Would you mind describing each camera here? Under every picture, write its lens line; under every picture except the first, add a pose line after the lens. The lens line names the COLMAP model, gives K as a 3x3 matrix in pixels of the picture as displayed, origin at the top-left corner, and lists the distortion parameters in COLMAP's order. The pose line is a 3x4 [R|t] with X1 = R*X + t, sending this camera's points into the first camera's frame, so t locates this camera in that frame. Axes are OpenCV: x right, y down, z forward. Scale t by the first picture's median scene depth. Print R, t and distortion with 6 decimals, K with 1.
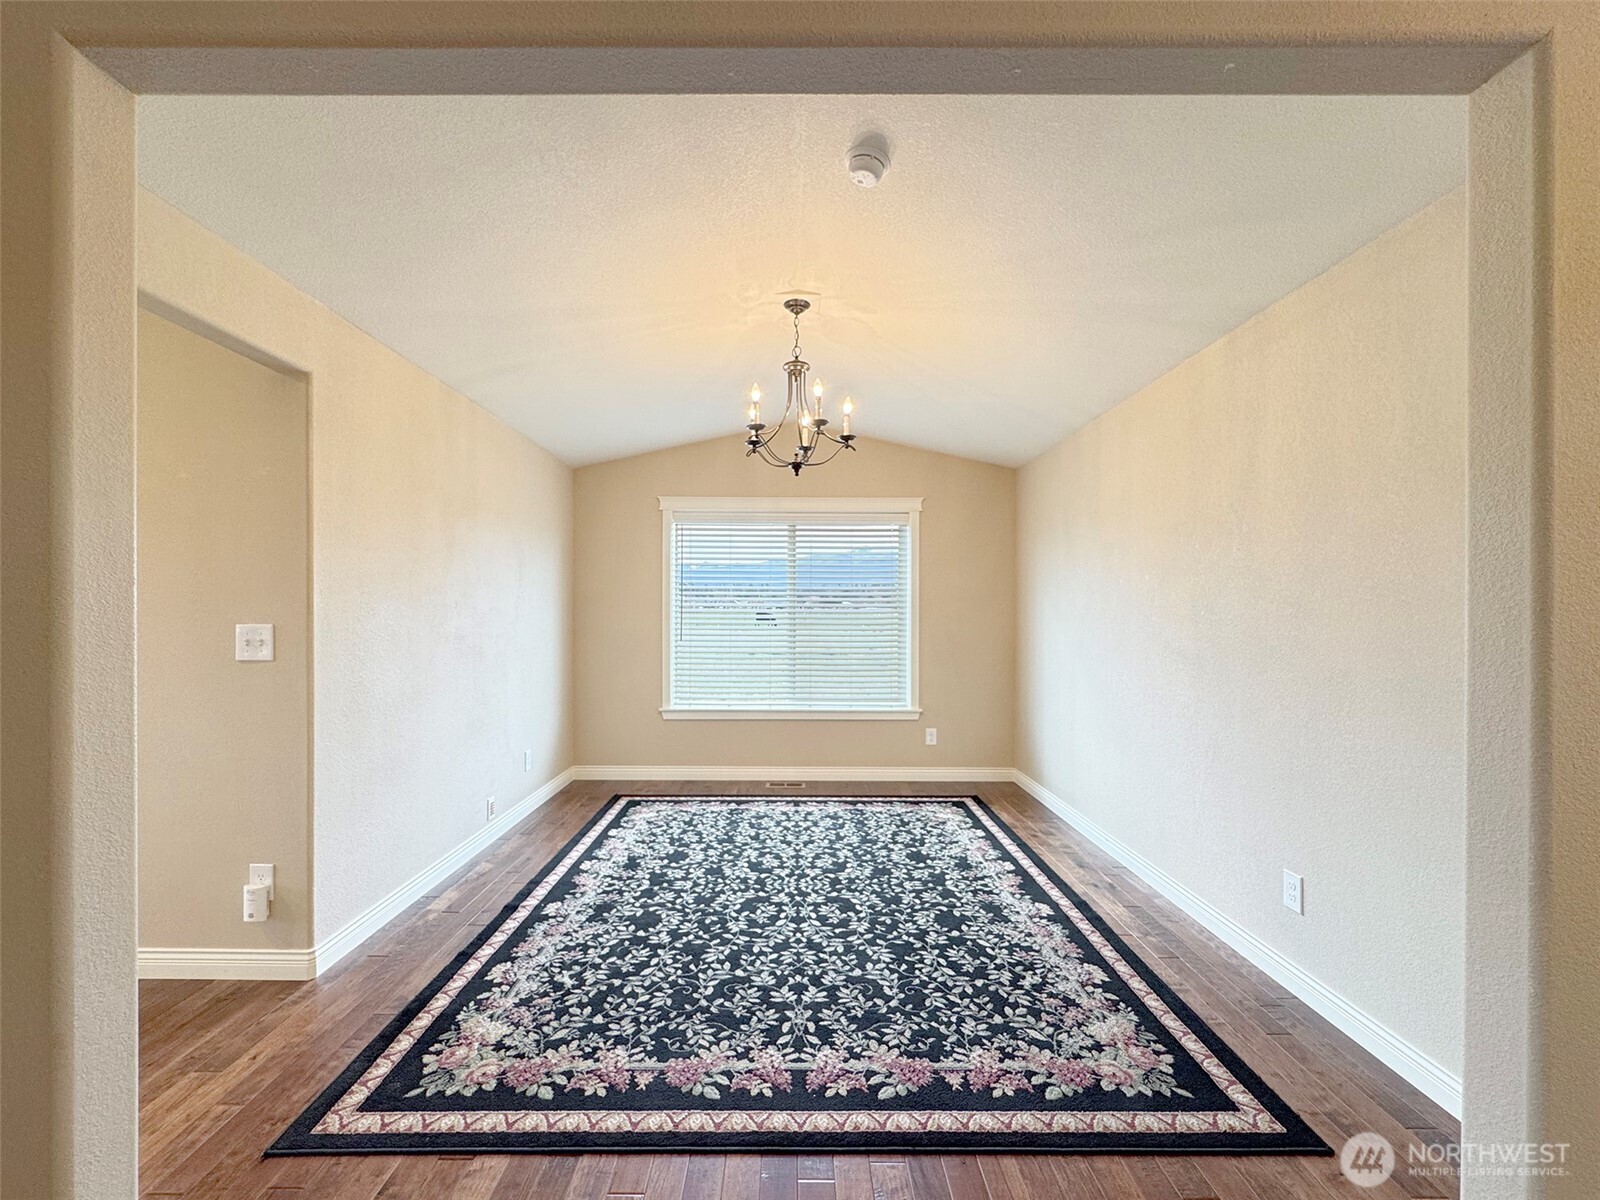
lens RADIAL K [[655.3, 0, 796.5], [0, 655.3, 610.4], [0, 0, 1]] dist [-0.001586, 0.000488]
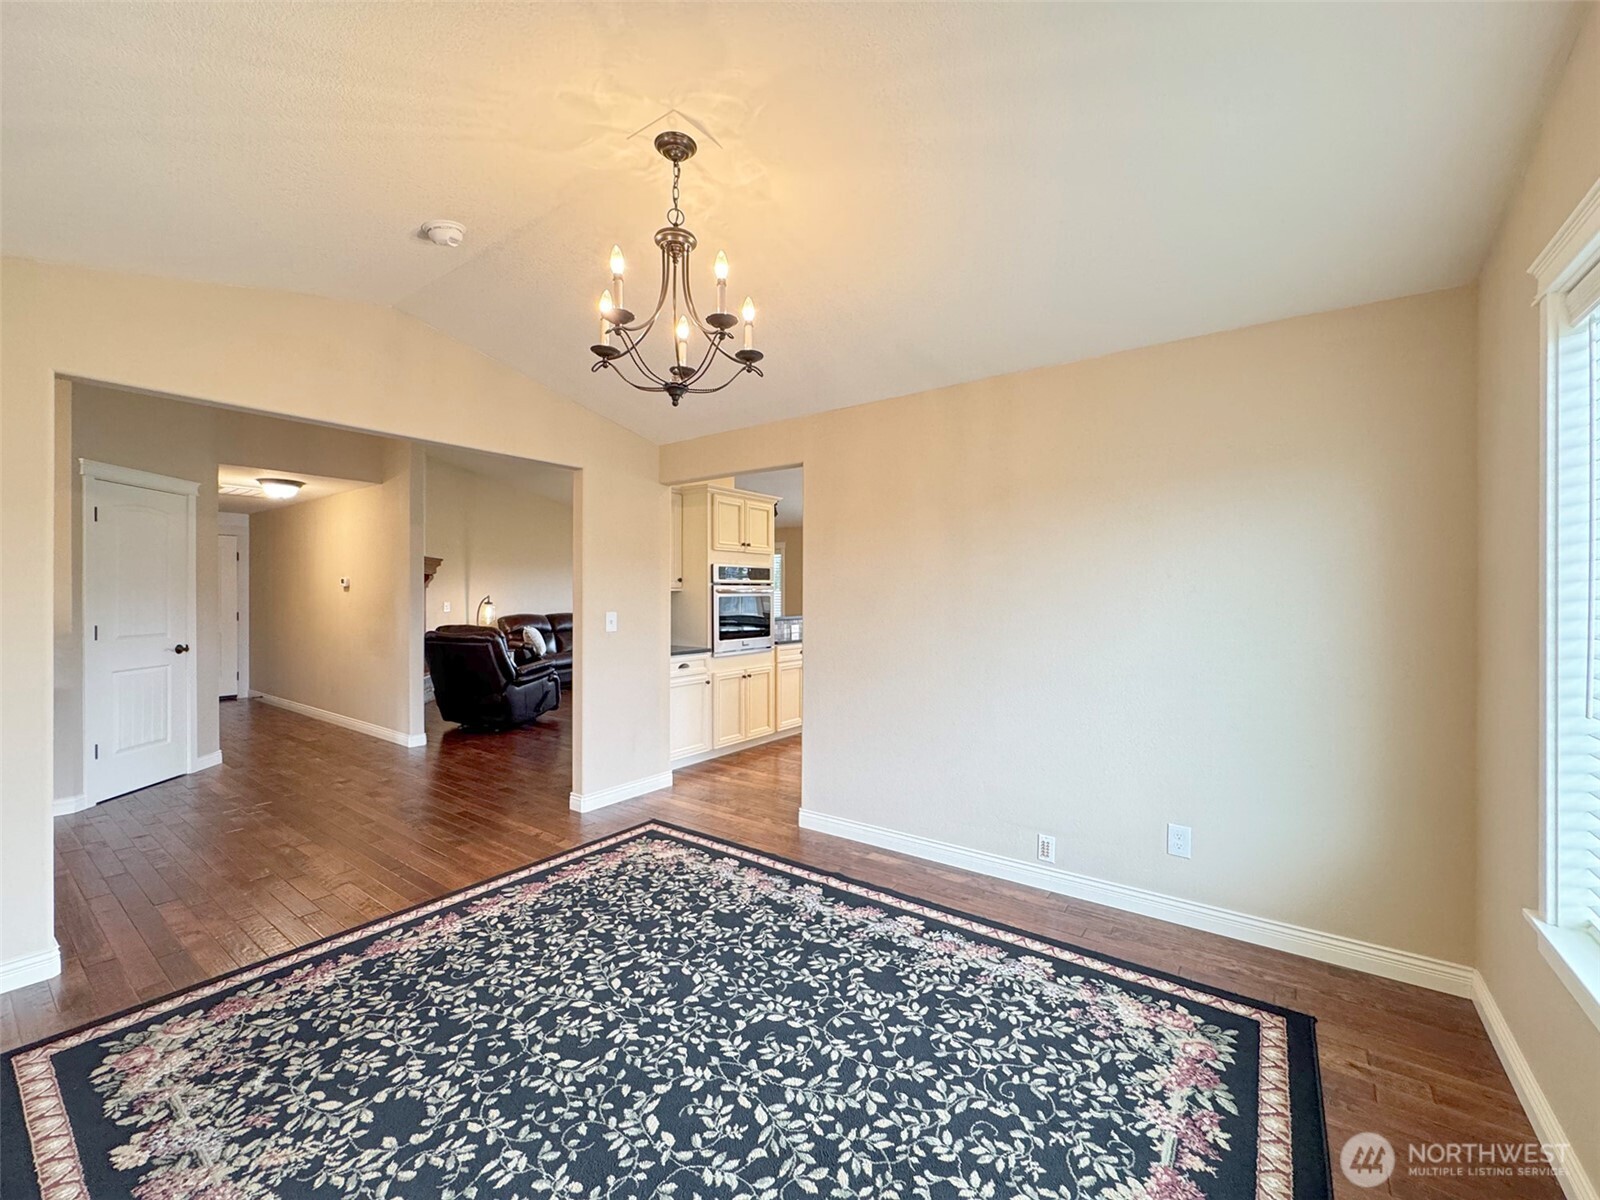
lens RADIAL K [[655.3, 0, 797.8], [0, 655.3, 595.4], [0, 0, 1]] dist [-0.001586, 0.000488]
pose [[-0.595360, -0.002552, -0.803455, 0.537359], [0.001584, 0.999989, -0.004349, -0.014426], [0.803457, -0.003862, -0.595350, 1.775578]]
